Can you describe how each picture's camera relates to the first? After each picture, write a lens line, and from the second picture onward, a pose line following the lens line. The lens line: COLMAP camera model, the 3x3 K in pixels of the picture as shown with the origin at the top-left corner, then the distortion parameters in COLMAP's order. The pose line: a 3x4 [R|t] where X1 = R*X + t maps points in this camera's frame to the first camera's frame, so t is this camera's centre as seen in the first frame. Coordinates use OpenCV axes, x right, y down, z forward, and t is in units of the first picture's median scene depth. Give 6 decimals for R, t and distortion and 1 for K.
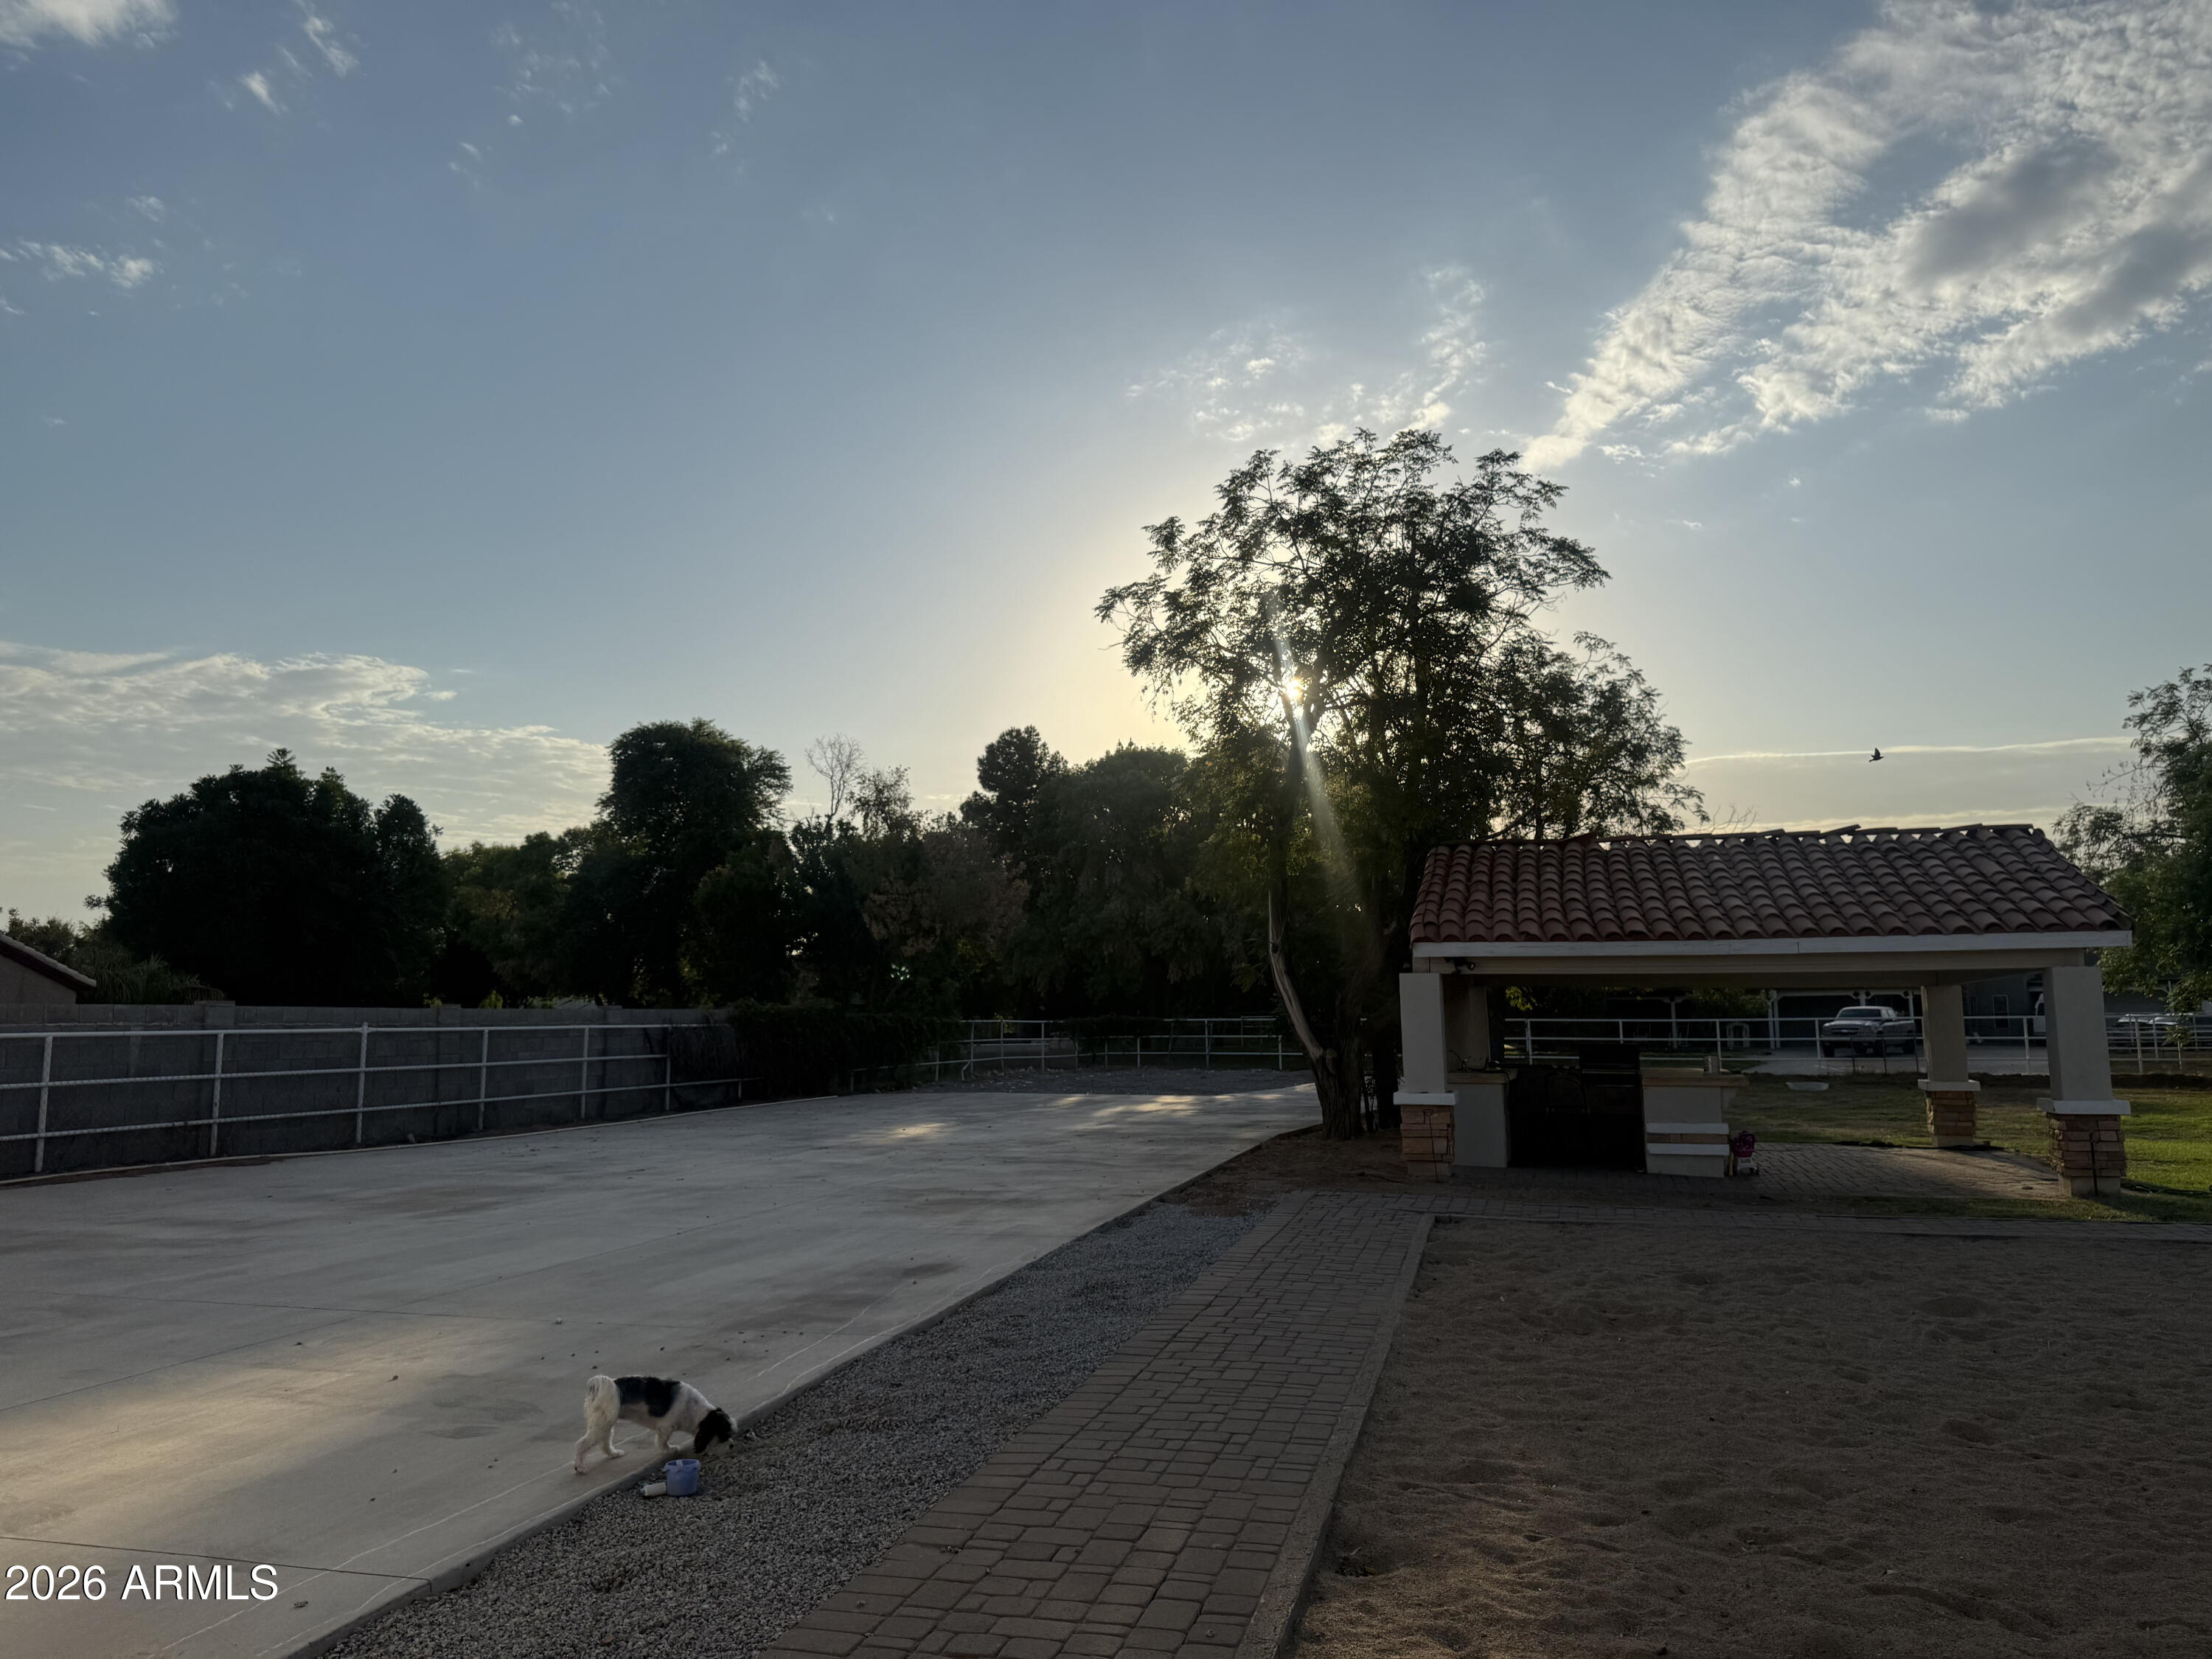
lens RADIAL K [[1624.0, 0, 1106.0], [0, 1624.0, 829.5], [0, 0, 1]] dist [0.095339, -0.099683]
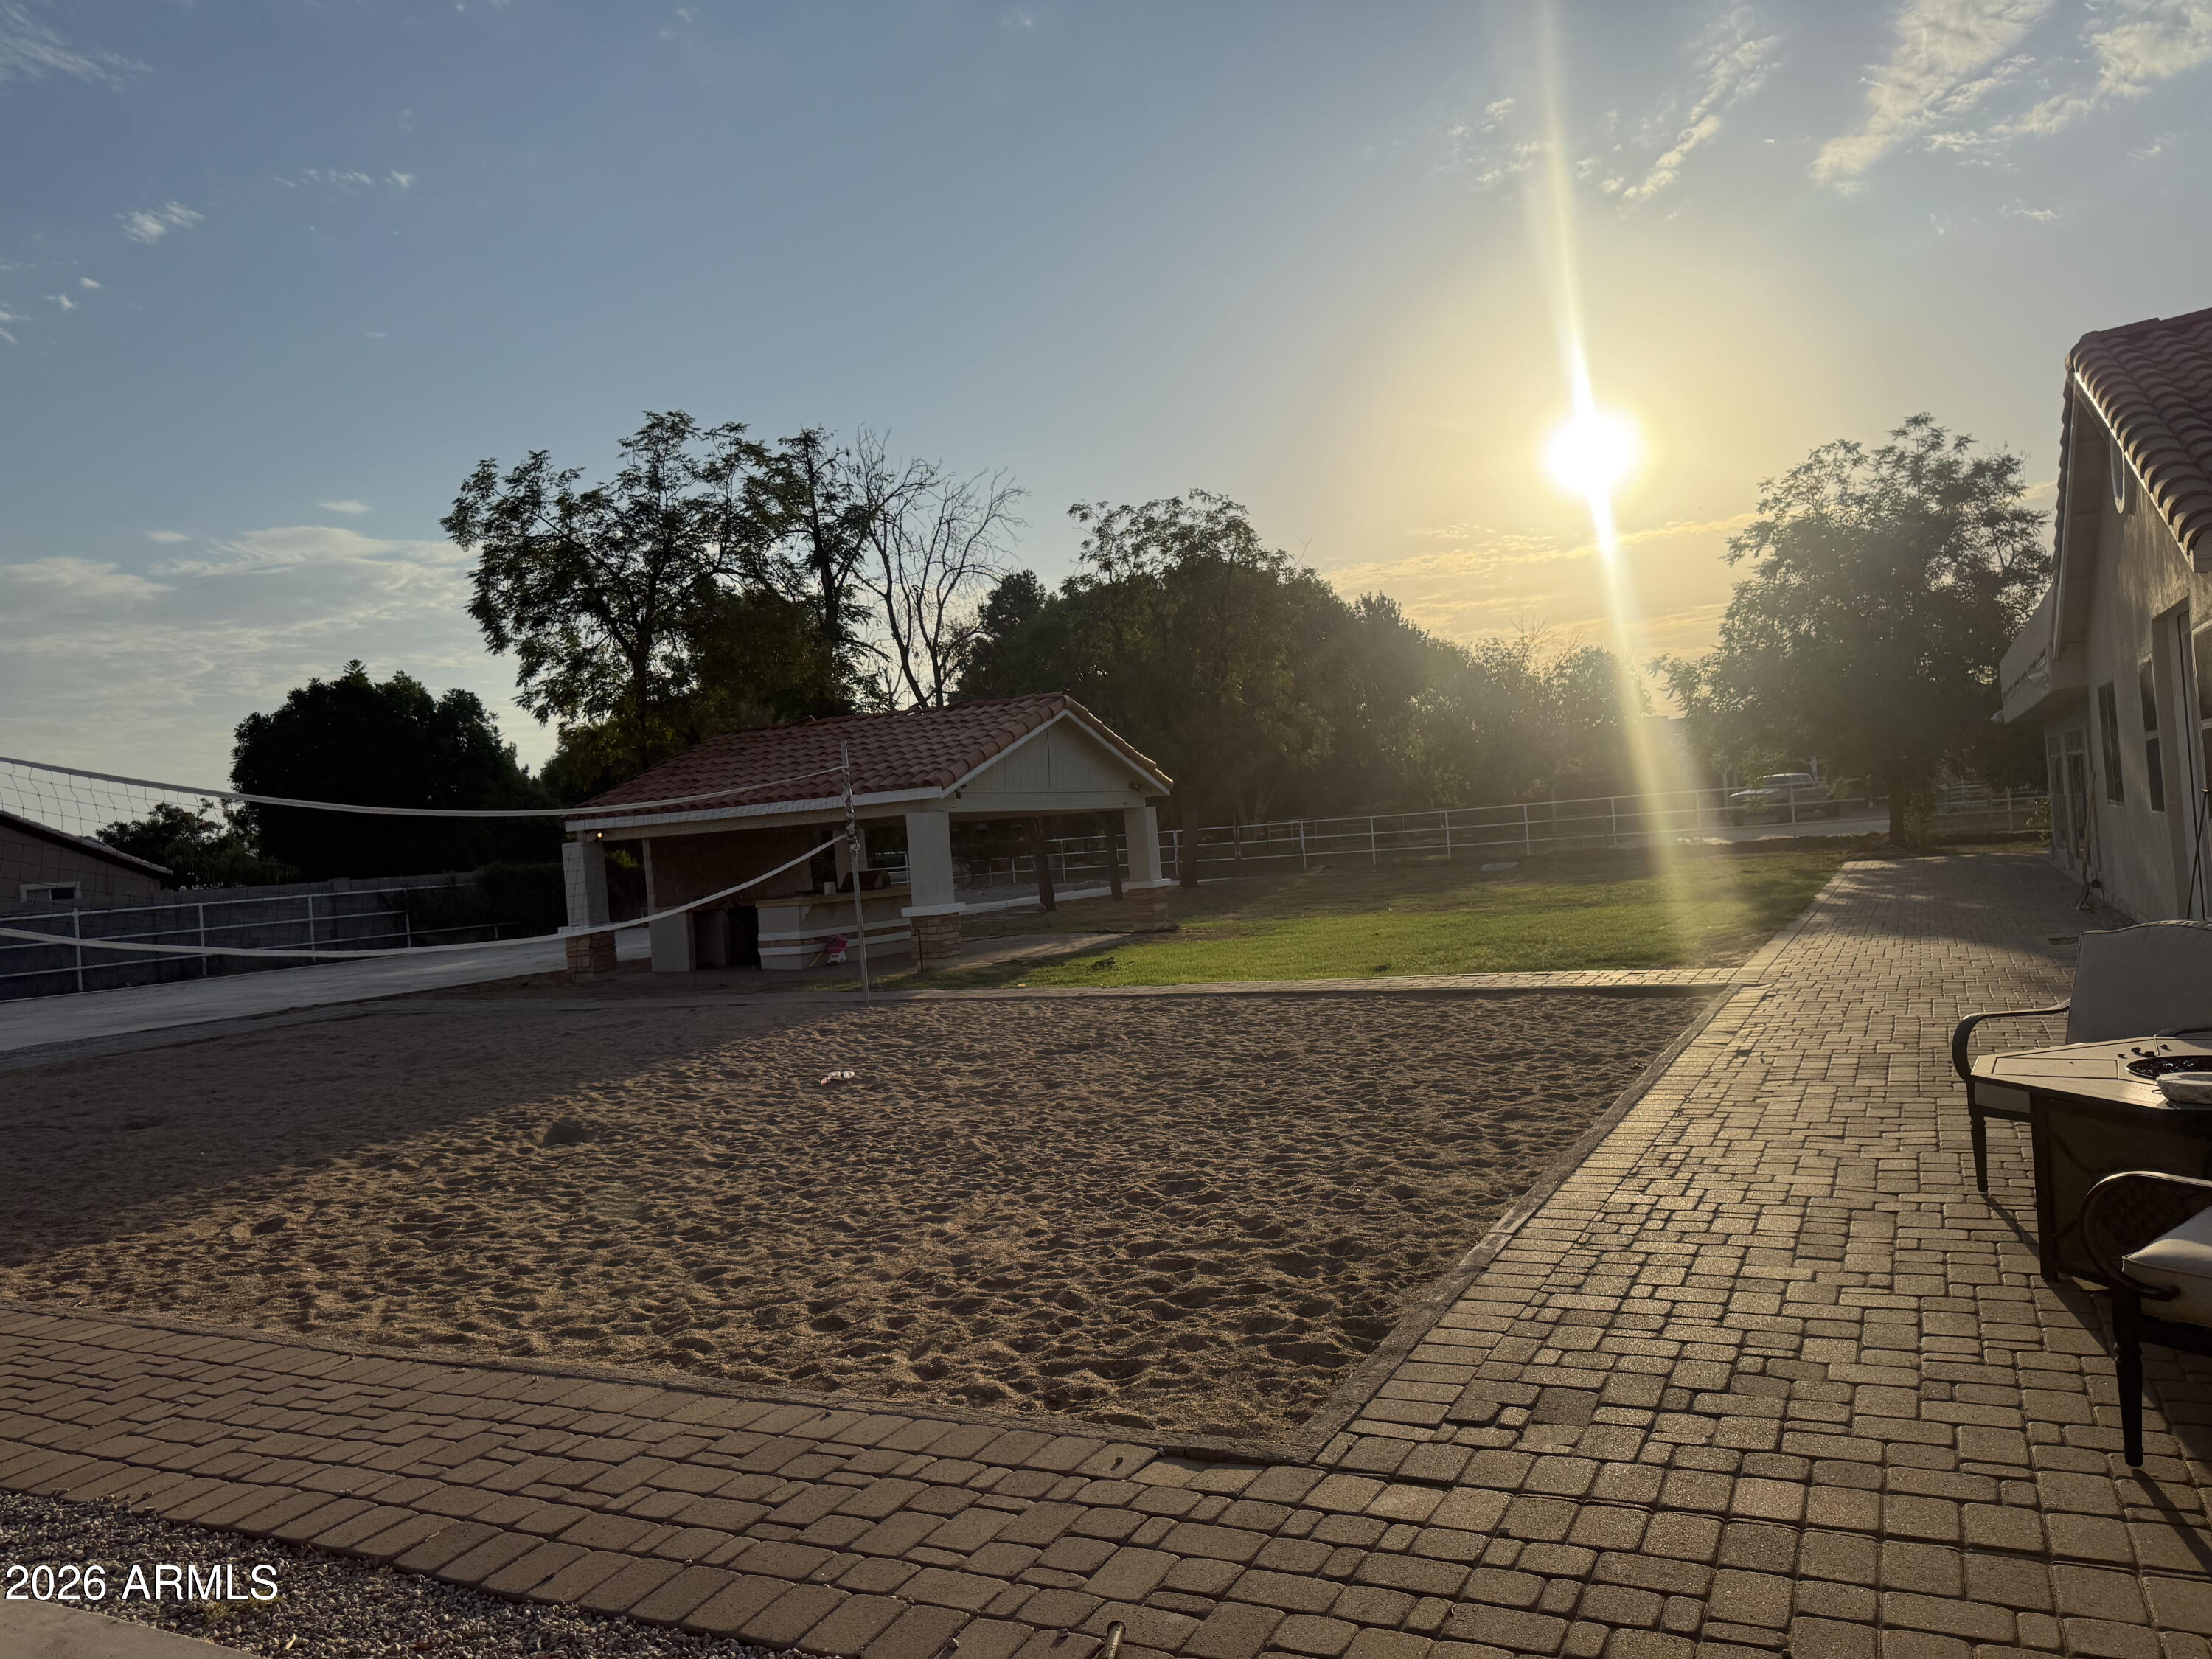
lens RADIAL K [[1624.0, 0, 1106.0], [0, 1624.0, 829.5], [0, 0, 1]] dist [0.095339, -0.099683]
pose [[0.978992, -0.066895, -0.192611, 0.201326], [0.089613, 0.989687, 0.111757, -0.009283], [0.183149, -0.126670, 0.974890, -0.068573]]
